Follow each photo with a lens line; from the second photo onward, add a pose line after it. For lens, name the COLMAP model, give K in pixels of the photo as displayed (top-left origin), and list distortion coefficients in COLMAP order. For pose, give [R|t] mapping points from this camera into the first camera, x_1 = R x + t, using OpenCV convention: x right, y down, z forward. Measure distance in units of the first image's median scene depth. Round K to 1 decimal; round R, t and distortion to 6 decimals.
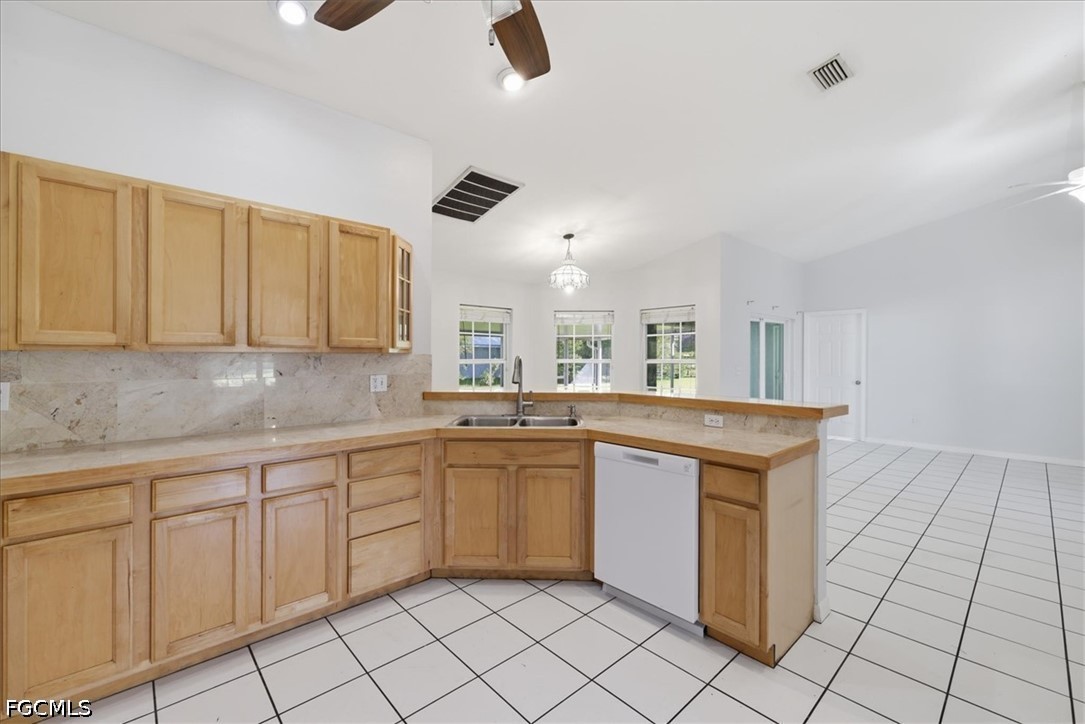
lens RADIAL K [[452.1, 0, 540.6], [0, 452.1, 356.1], [0, 0, 1]] dist [0.000403, -0.000106]
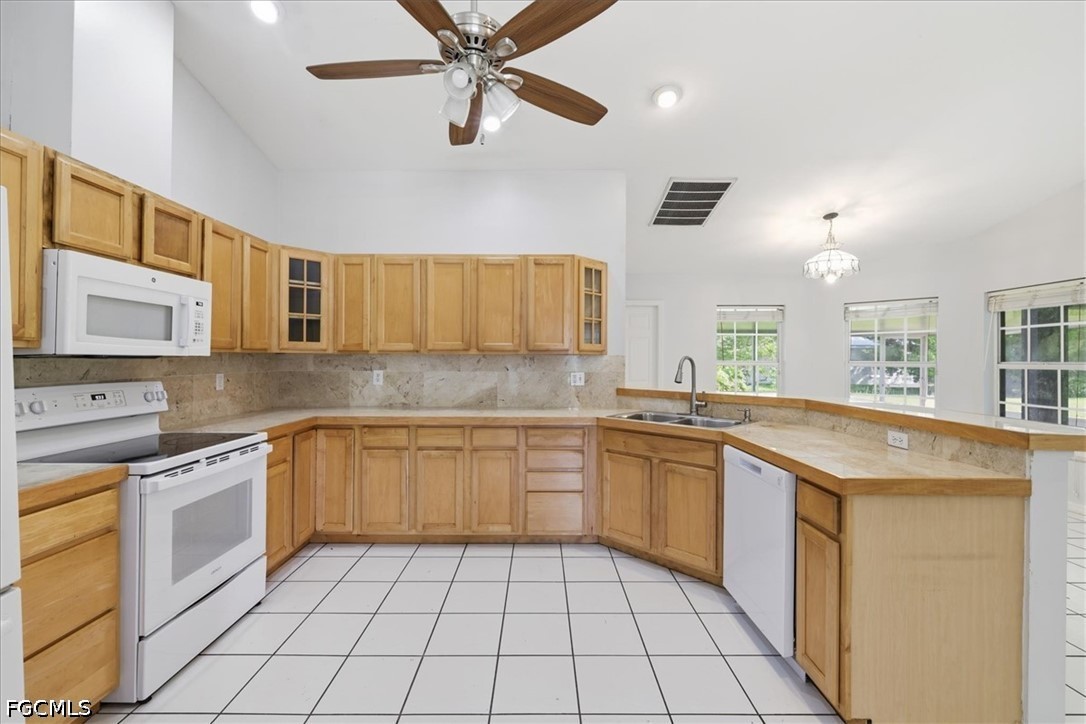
lens RADIAL K [[452.5, 0, 541.1], [0, 452.5, 356.1], [0, 0, 1]] dist [0.000403, -0.000106]
pose [[0.740601, -0.002995, -0.671939, 0.460482], [-0.000678, 0.999986, -0.005204, 0.004853], [0.671945, 0.004310, 0.740588, 0.016850]]
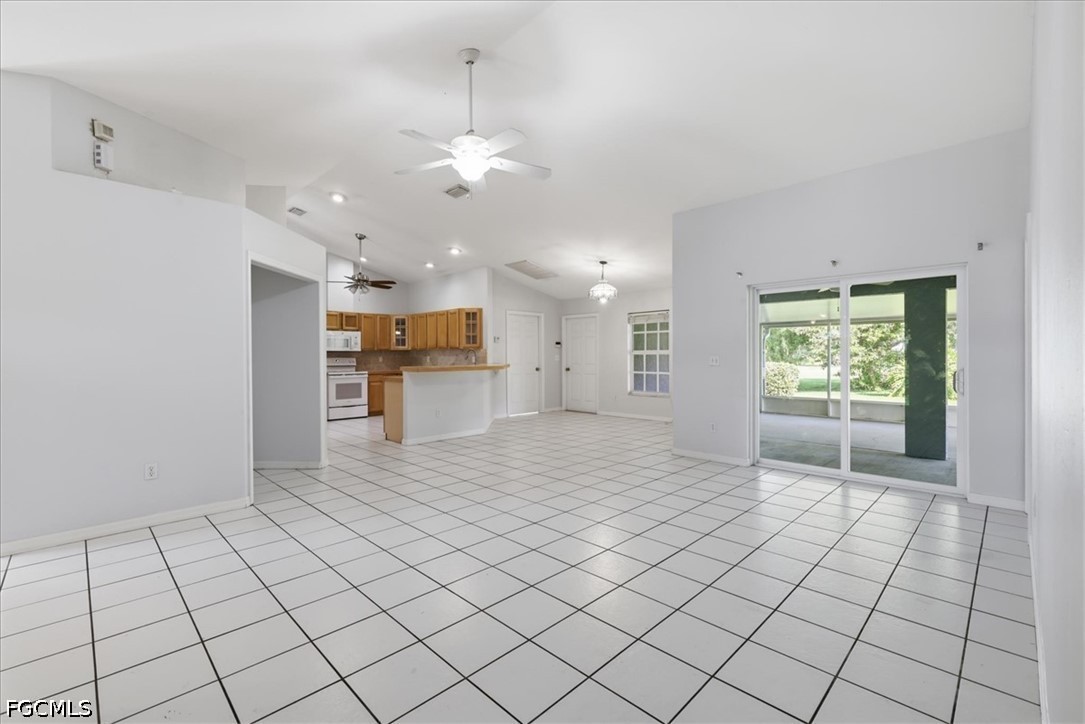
lens RADIAL K [[476.3, 0, 544.8], [0, 476.3, 352.0], [0, 0, 1]] dist [0.000325, 0.000090]
pose [[0.044888, -0.003183, -0.998987, 3.081421], [0.006434, 0.999975, -0.002897, 0.027033], [0.998971, -0.006298, 0.044907, 1.508339]]
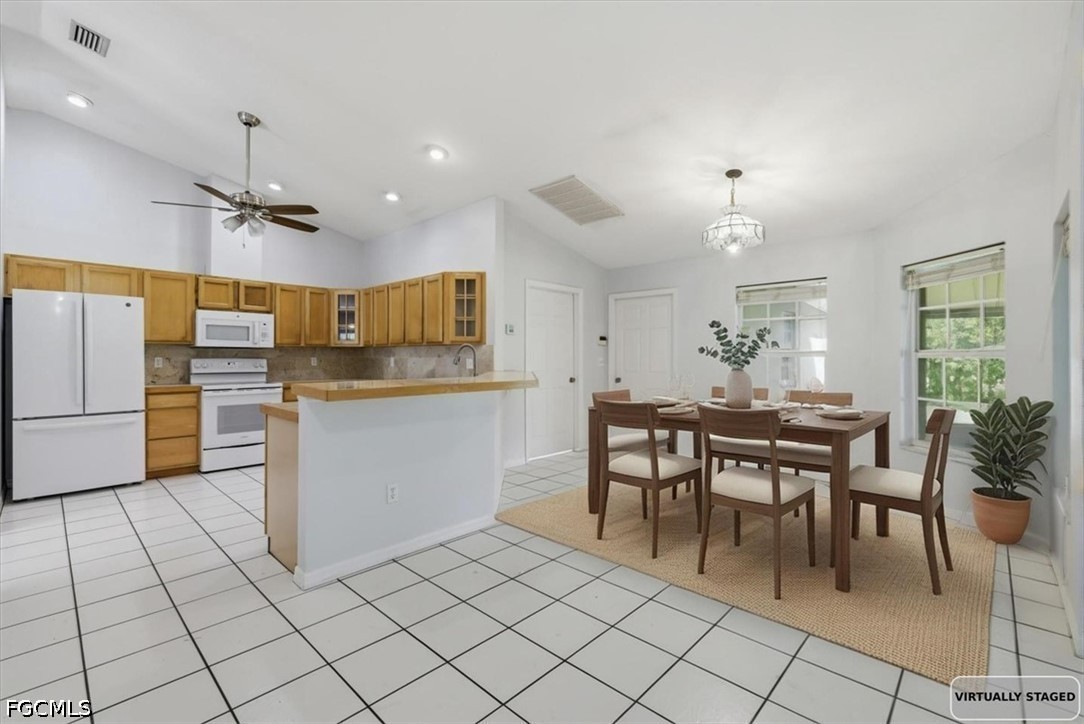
lens RADIAL K [[475.8, 0, 544.3], [0, 475.8, 352.0], [0, 0, 1]] dist [0.000325, 0.000090]
pose [[0.074700, -0.005398, -0.997191, 1.565678], [-0.001910, 0.999983, -0.005556, 0.030001], [0.997204, 0.002319, 0.074689, 1.309595]]
